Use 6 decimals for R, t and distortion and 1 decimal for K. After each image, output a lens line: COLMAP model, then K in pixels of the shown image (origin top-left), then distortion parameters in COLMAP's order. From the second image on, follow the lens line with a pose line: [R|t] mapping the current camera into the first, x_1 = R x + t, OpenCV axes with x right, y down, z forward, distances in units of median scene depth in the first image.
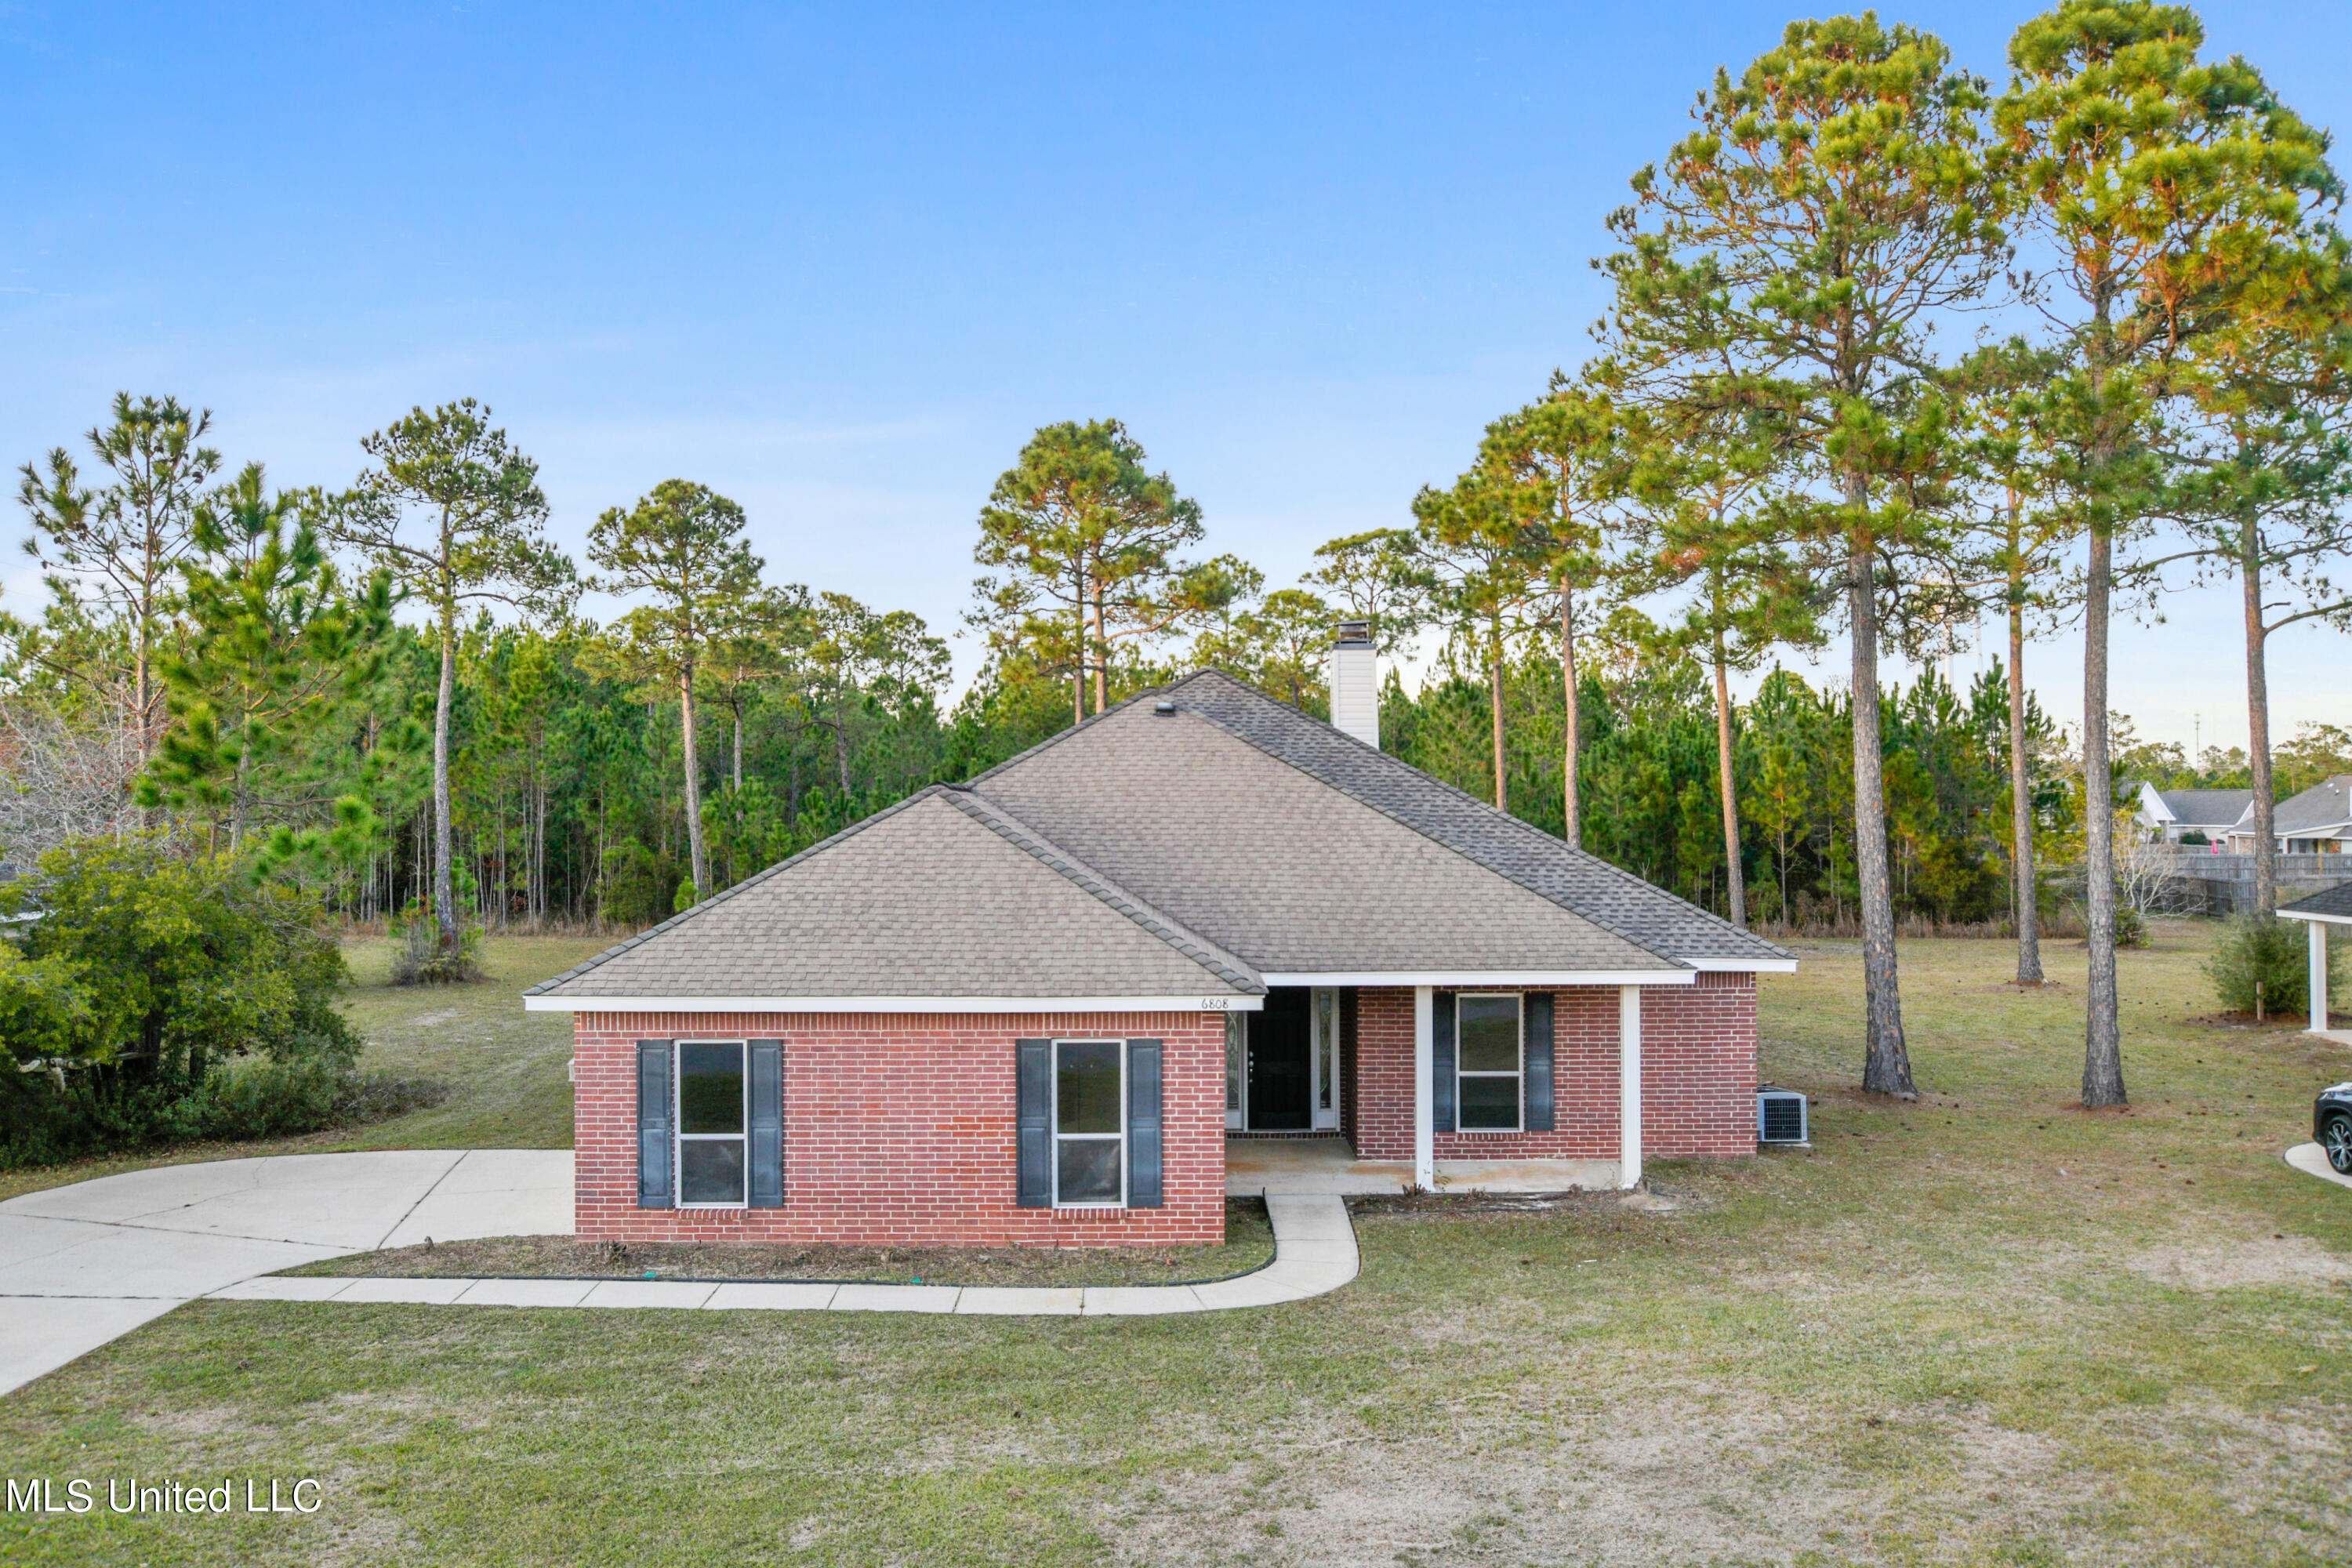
lens RADIAL K [[1903.5, 0, 1174.5], [0, 1903.5, 743.1], [0, 0, 1]] dist [-0.037187, 0.001427]
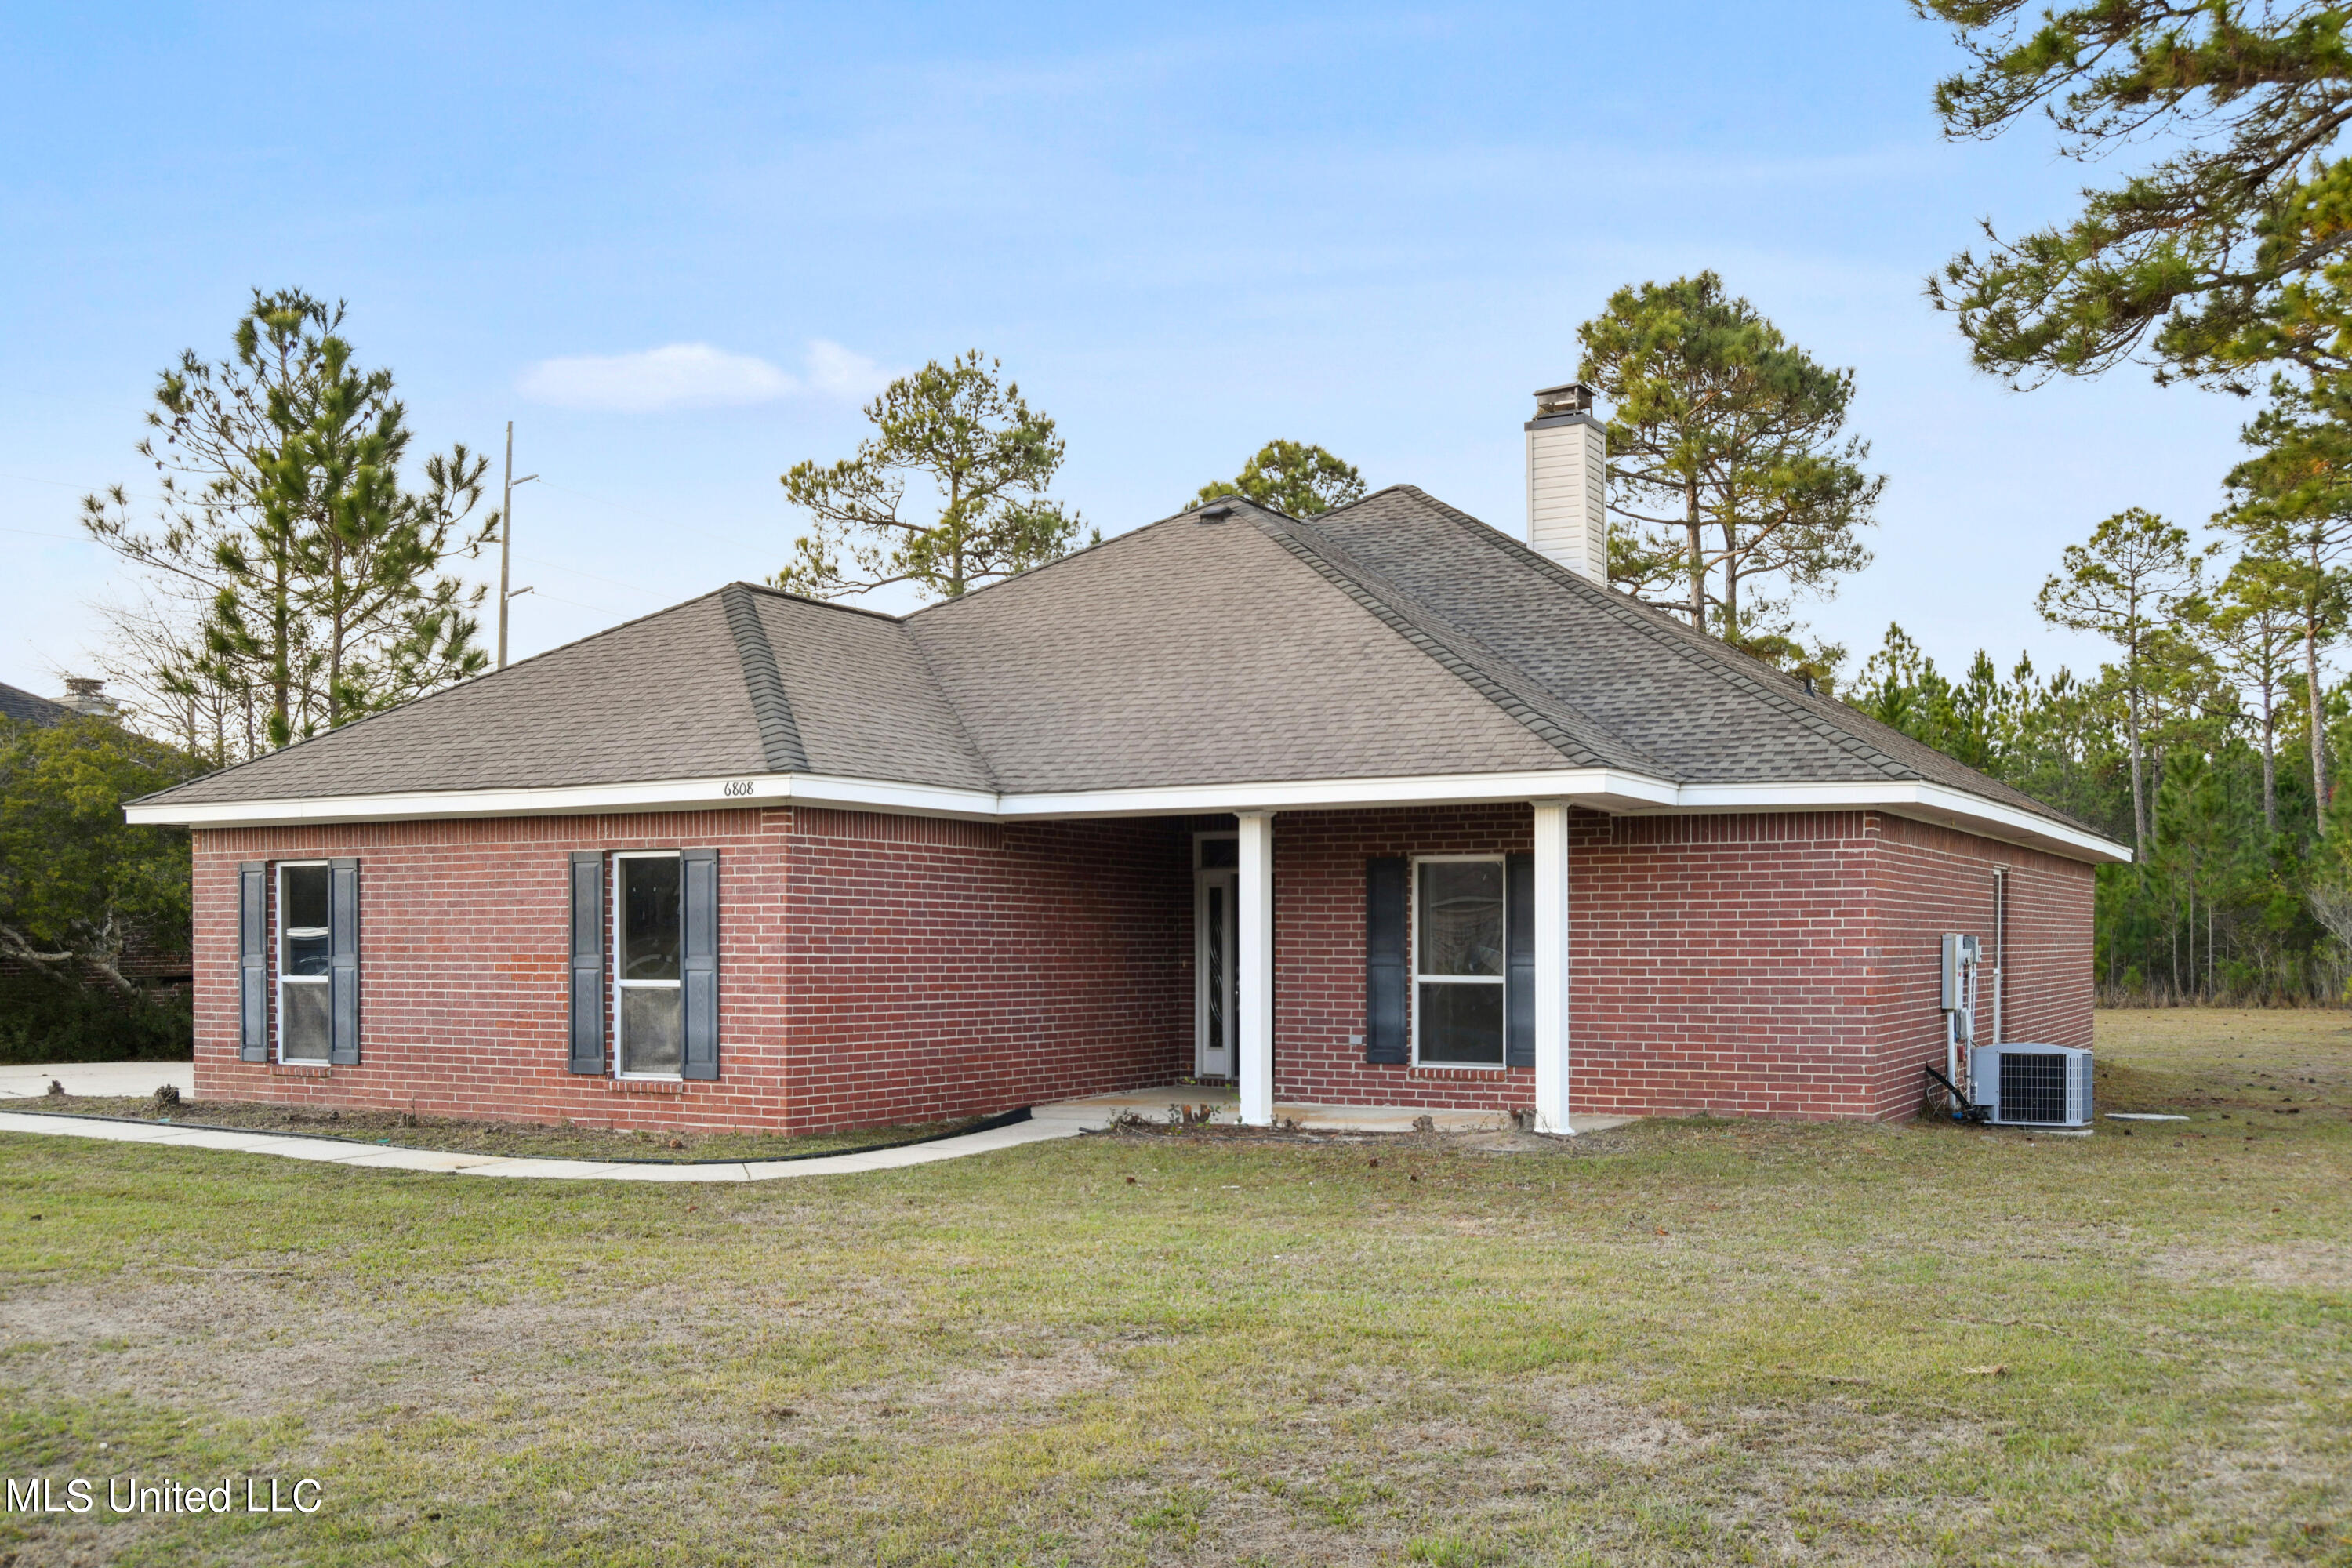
lens RADIAL K [[2228.9, 0, 1175.2], [0, 2228.9, 935.9], [0, 0, 1]] dist [-0.028174, 0.000429]
pose [[0.866413, 0.000294, -0.499328, 0.296192], [0.013006, 0.999647, 0.023157, 0.089550], [0.499158, -0.026558, 0.866104, 0.183857]]
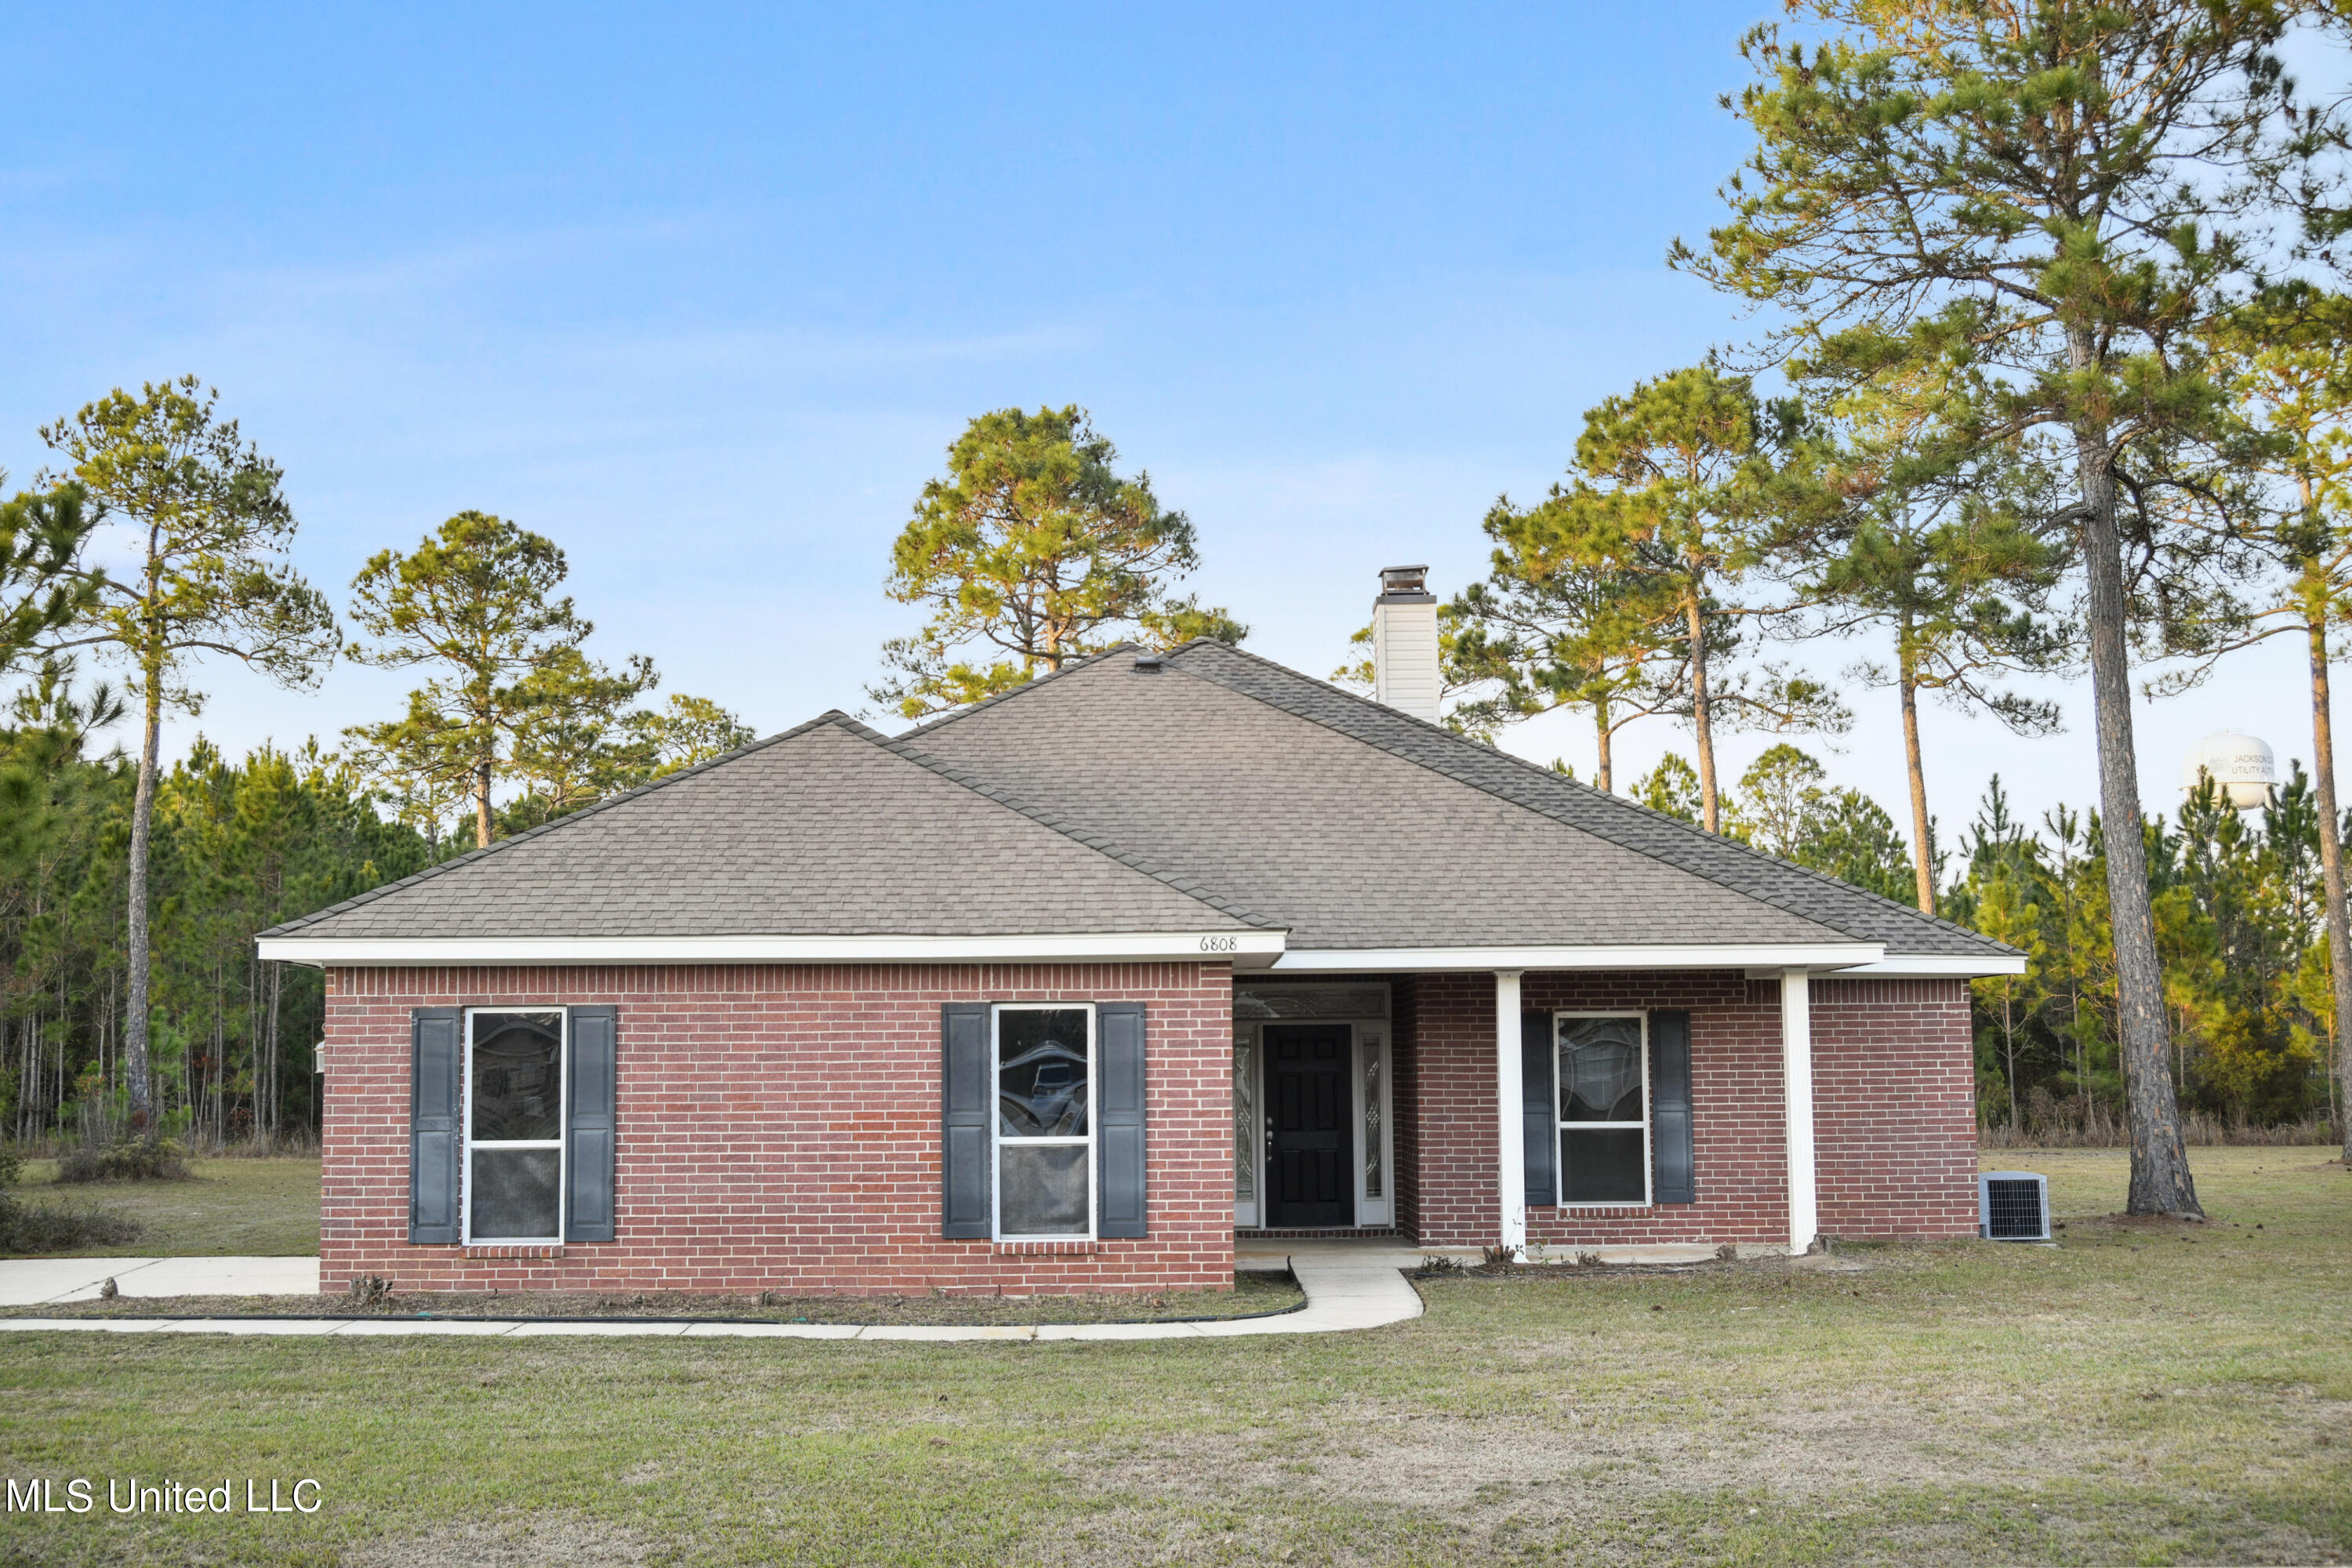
lens RADIAL K [[2642.1, 0, 1176.0], [0, 2642.1, 784.0], [0, 0, 1]] dist [-0.008608, -0.023628]
pose [[0.999965, -0.005409, 0.006403, -0.000438], [0.005931, 0.996397, -0.084610, 0.082556], [-0.005922, 0.084645, 0.996394, -0.001737]]
